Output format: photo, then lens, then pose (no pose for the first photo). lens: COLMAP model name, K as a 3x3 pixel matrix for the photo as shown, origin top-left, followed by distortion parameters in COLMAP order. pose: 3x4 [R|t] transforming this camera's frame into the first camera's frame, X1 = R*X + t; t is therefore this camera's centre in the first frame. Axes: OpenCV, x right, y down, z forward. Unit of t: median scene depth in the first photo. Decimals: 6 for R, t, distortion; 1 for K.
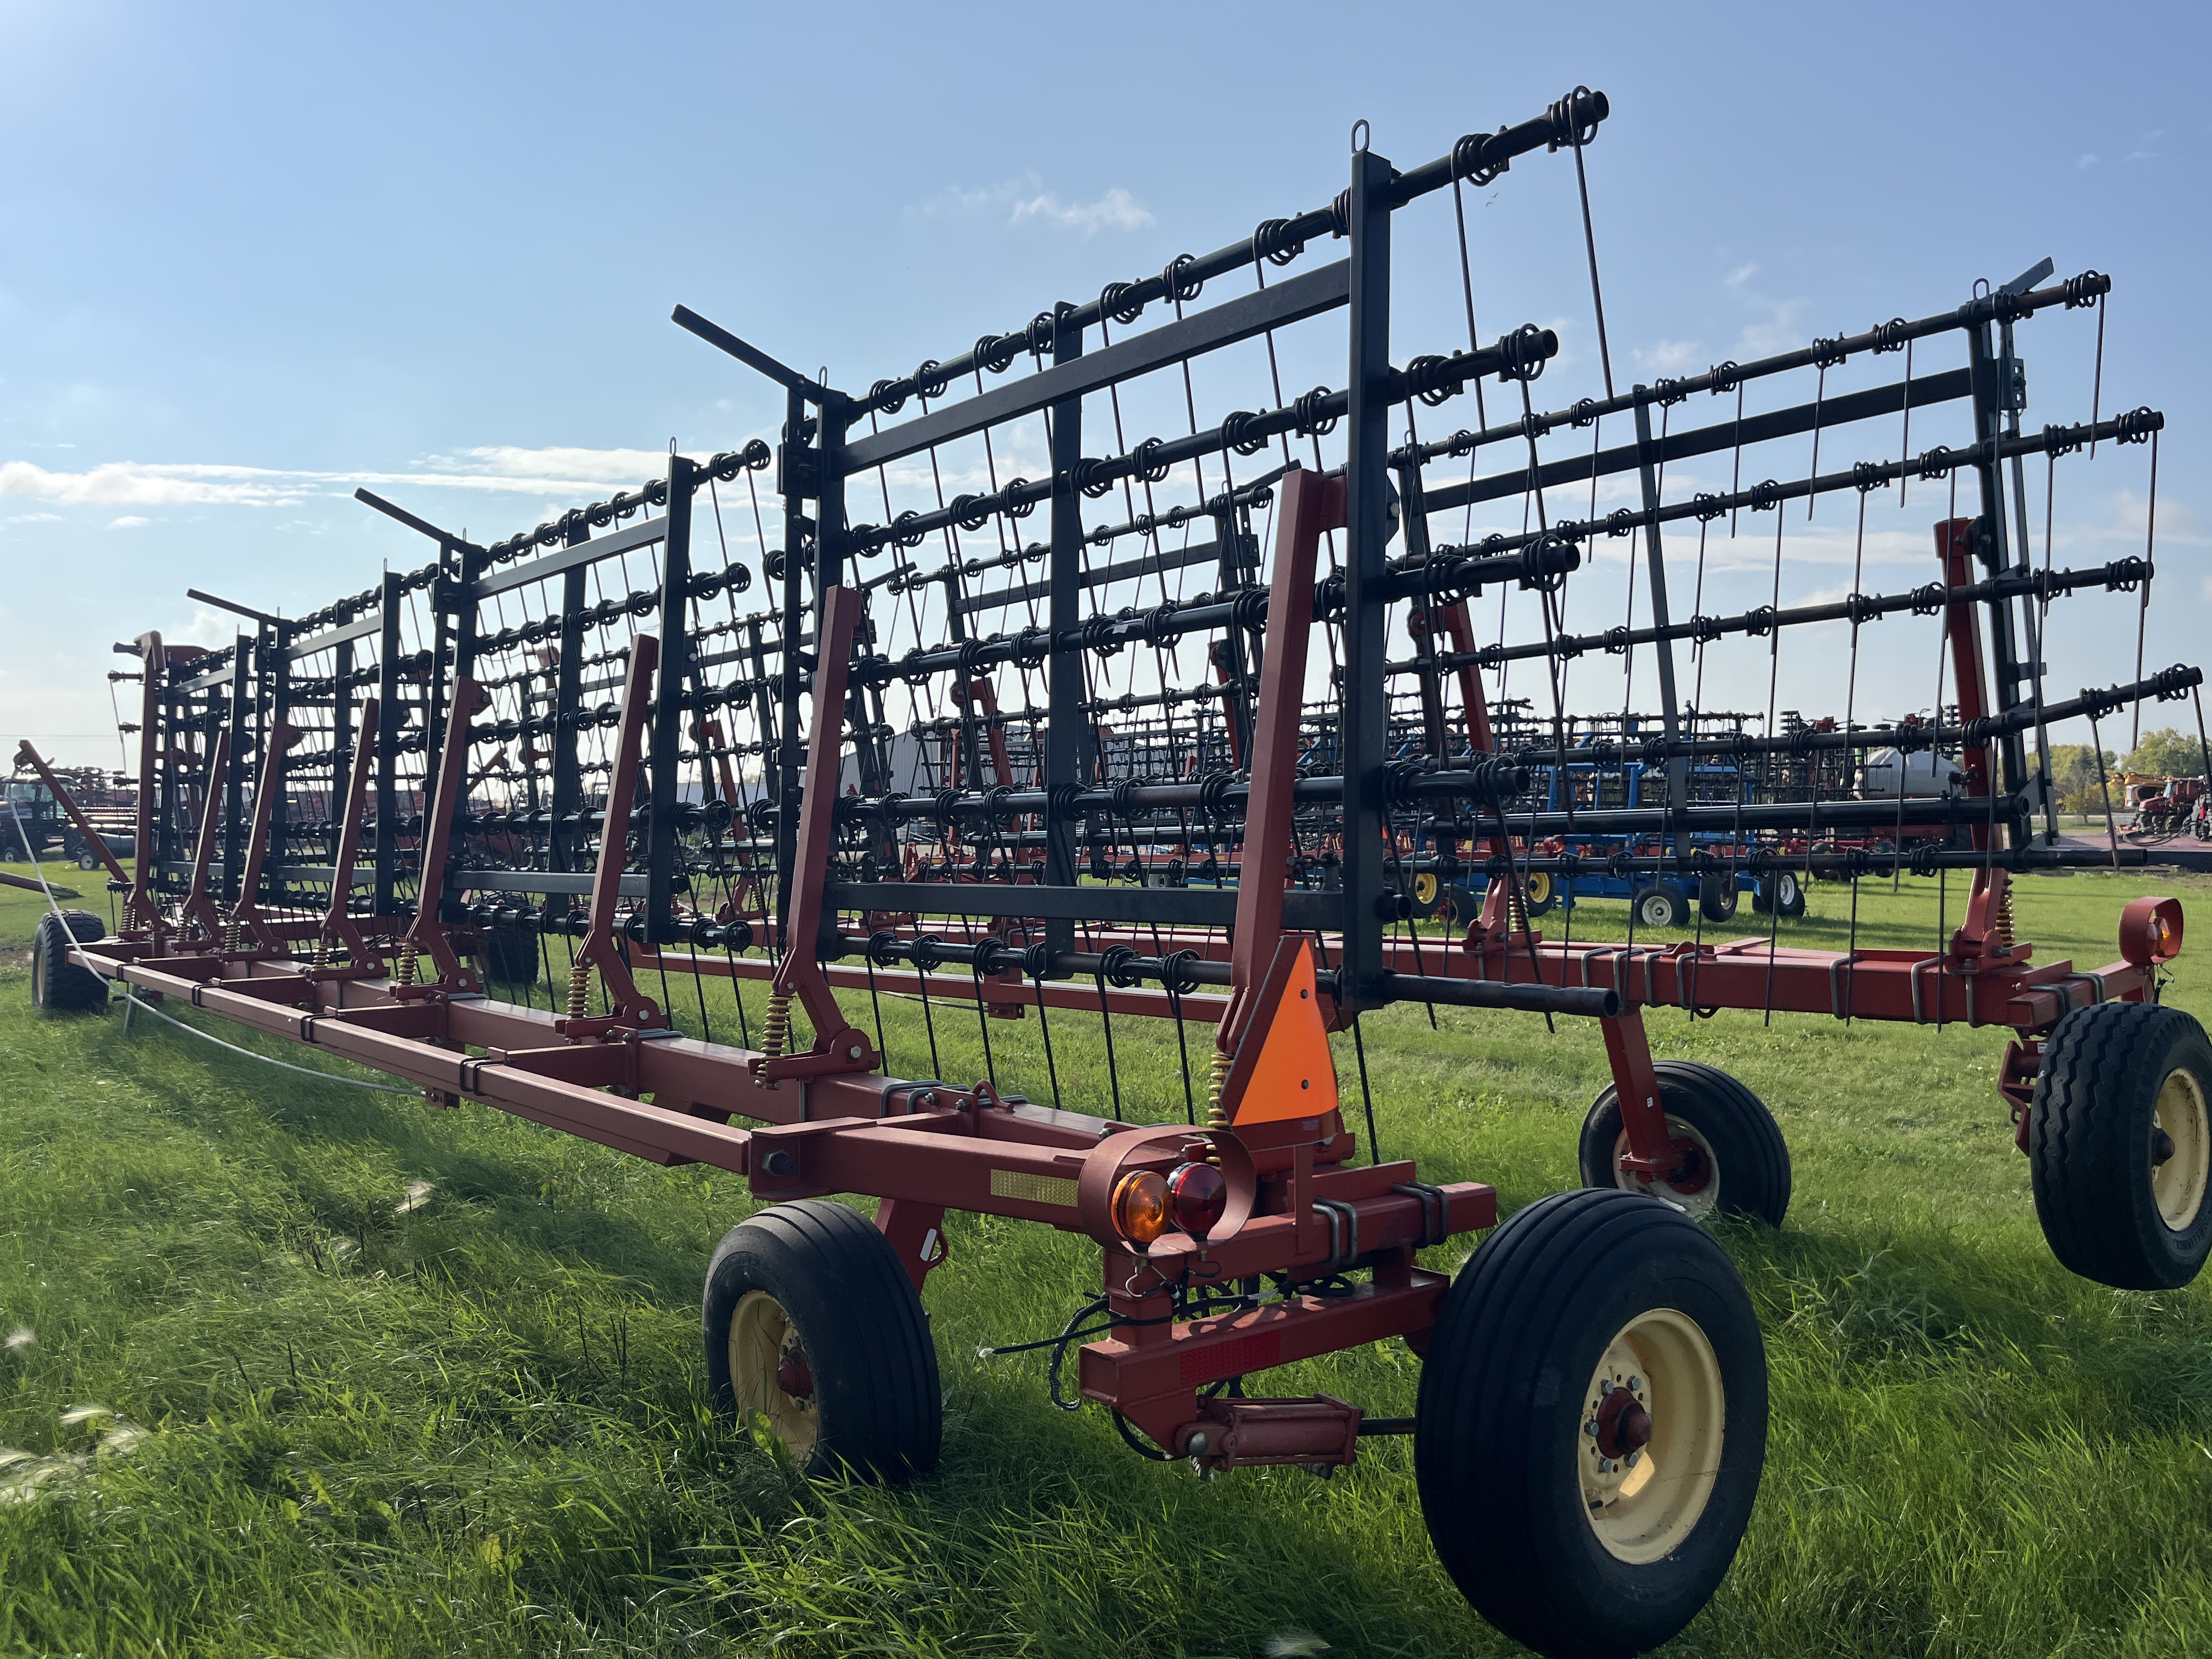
lens RADIAL K [[1692.0, 0, 1103.9], [0, 1692.0, 840.8], [0, 0, 1]] dist [0.049807, -0.066500]
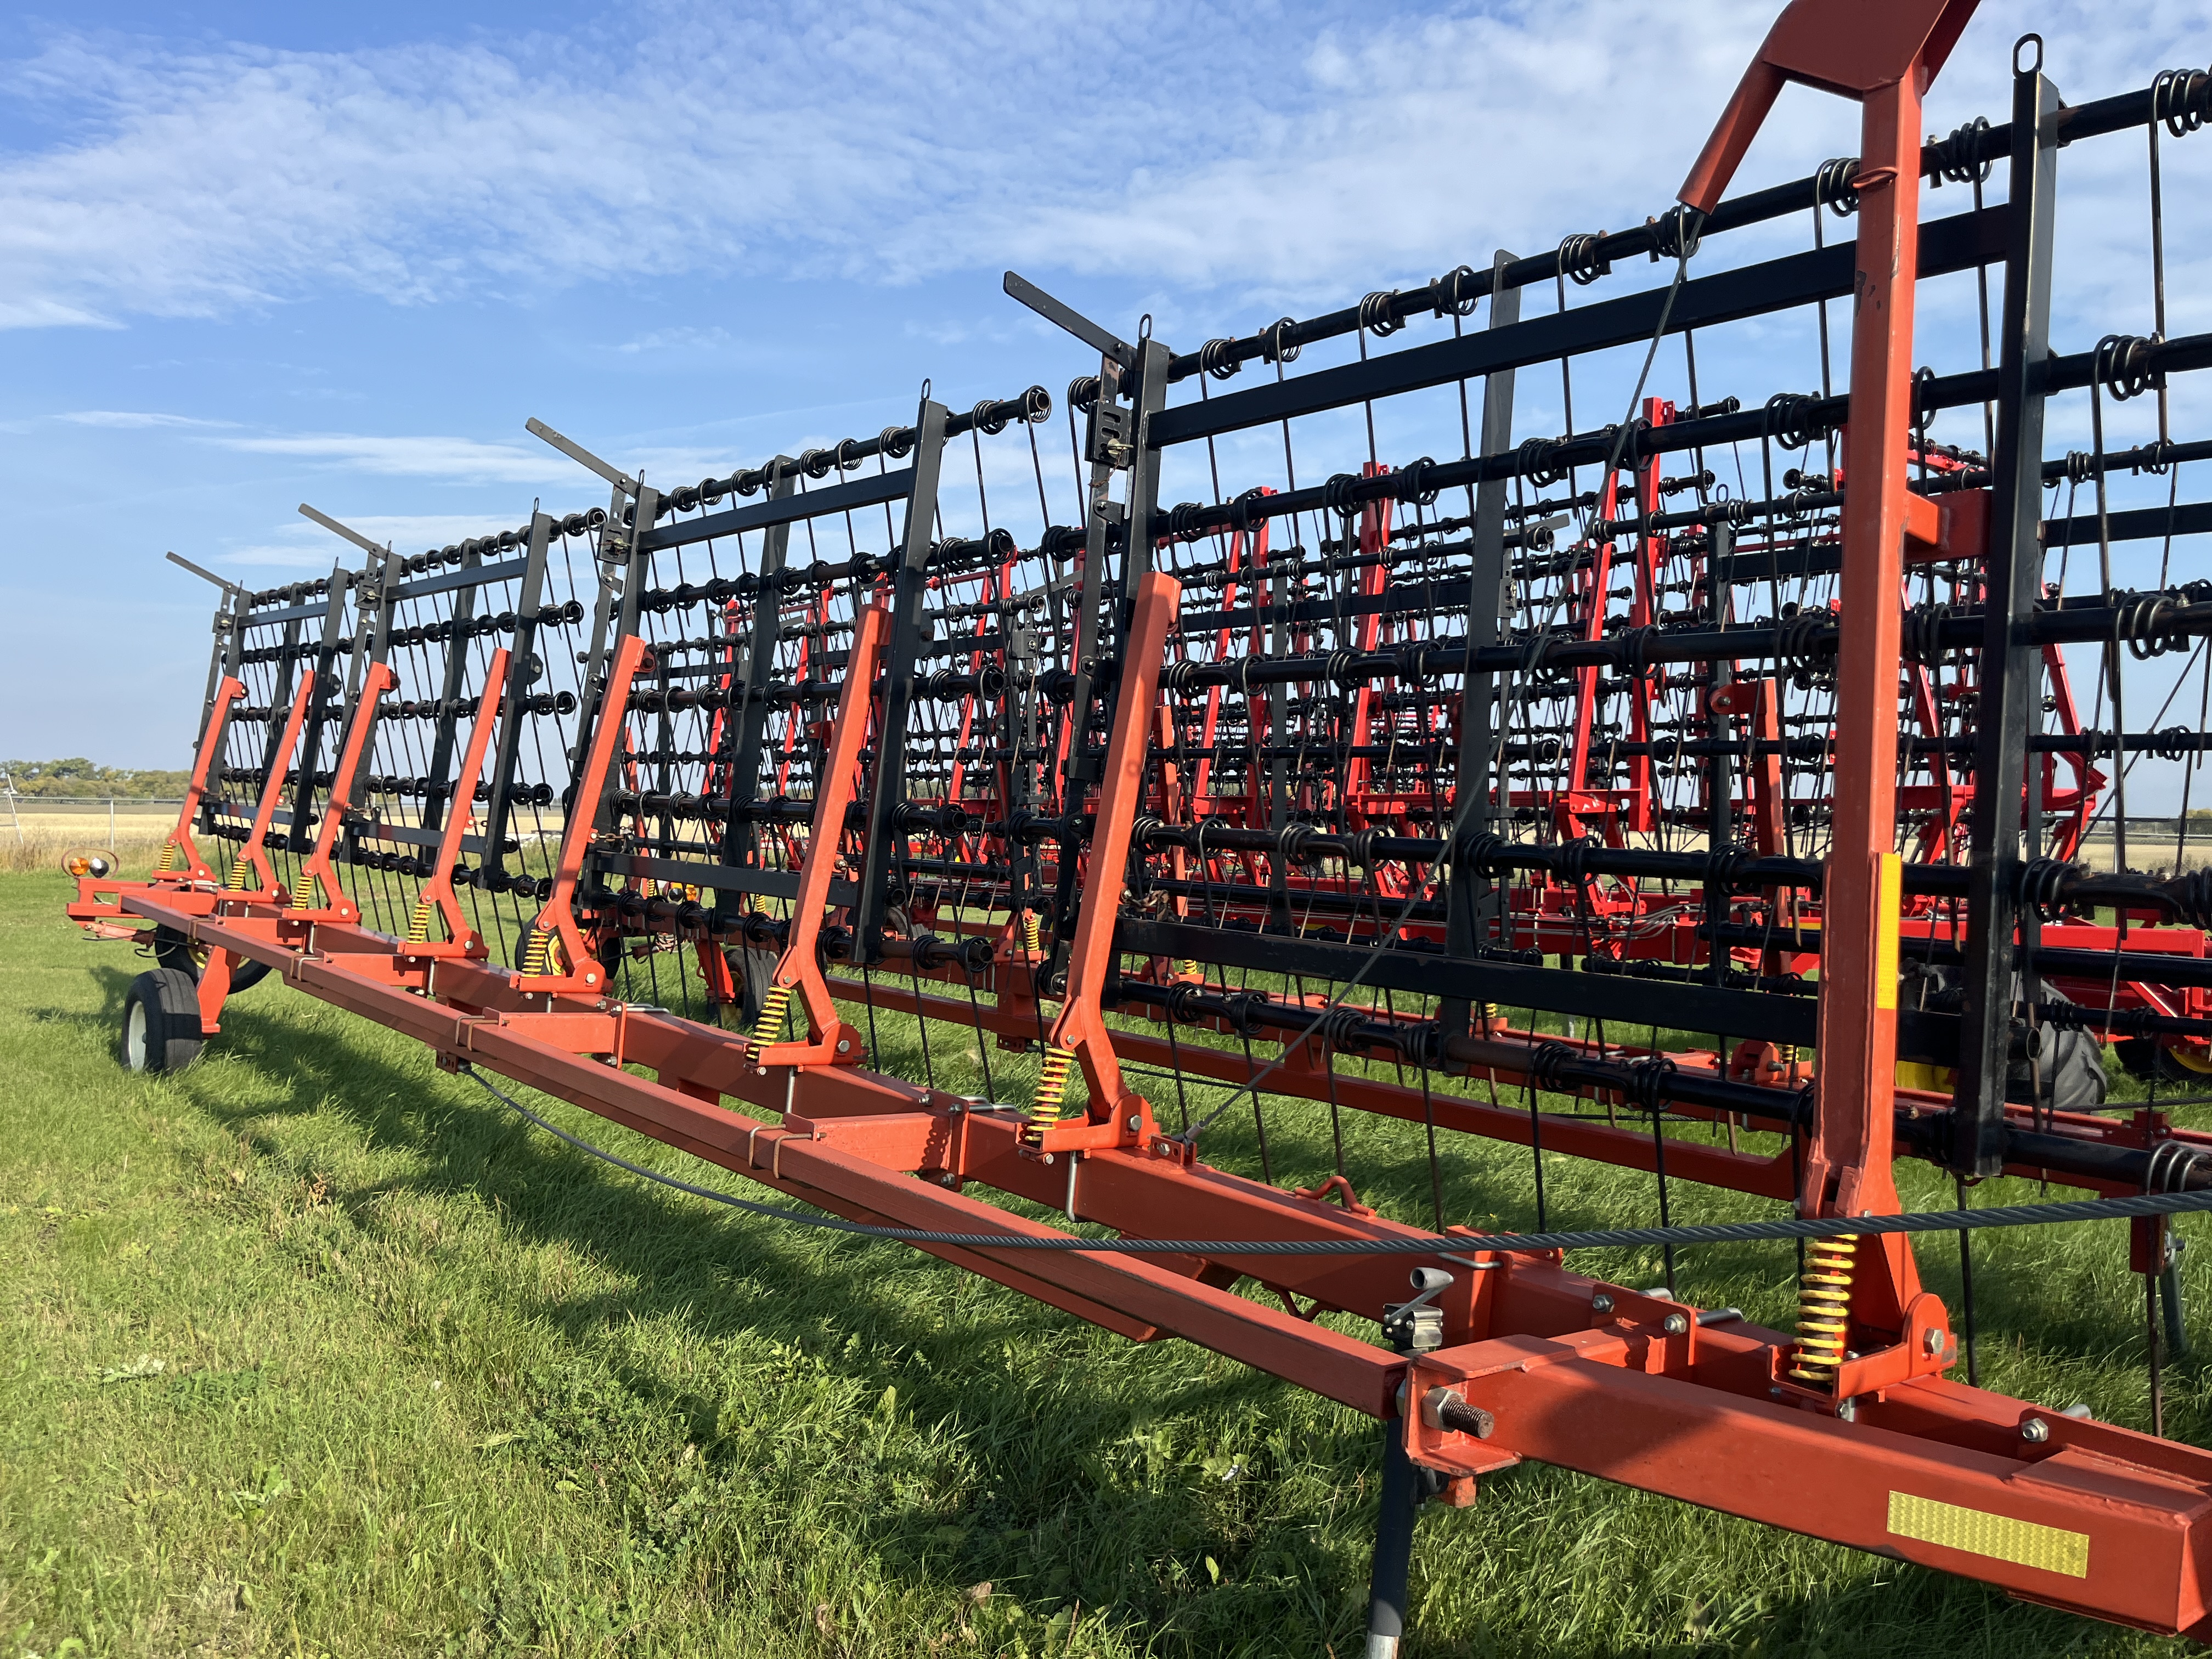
lens RADIAL K [[1692.0, 0, 1115.3], [0, 1692.0, 822.8], [0, 0, 1]] dist [0.049807, -0.066500]
pose [[0.992960, 0.118172, -0.008062, -0.104631], [-0.118391, 0.992281, -0.036902, 0.004715], [0.003639, 0.037597, 0.999286, 0.117682]]
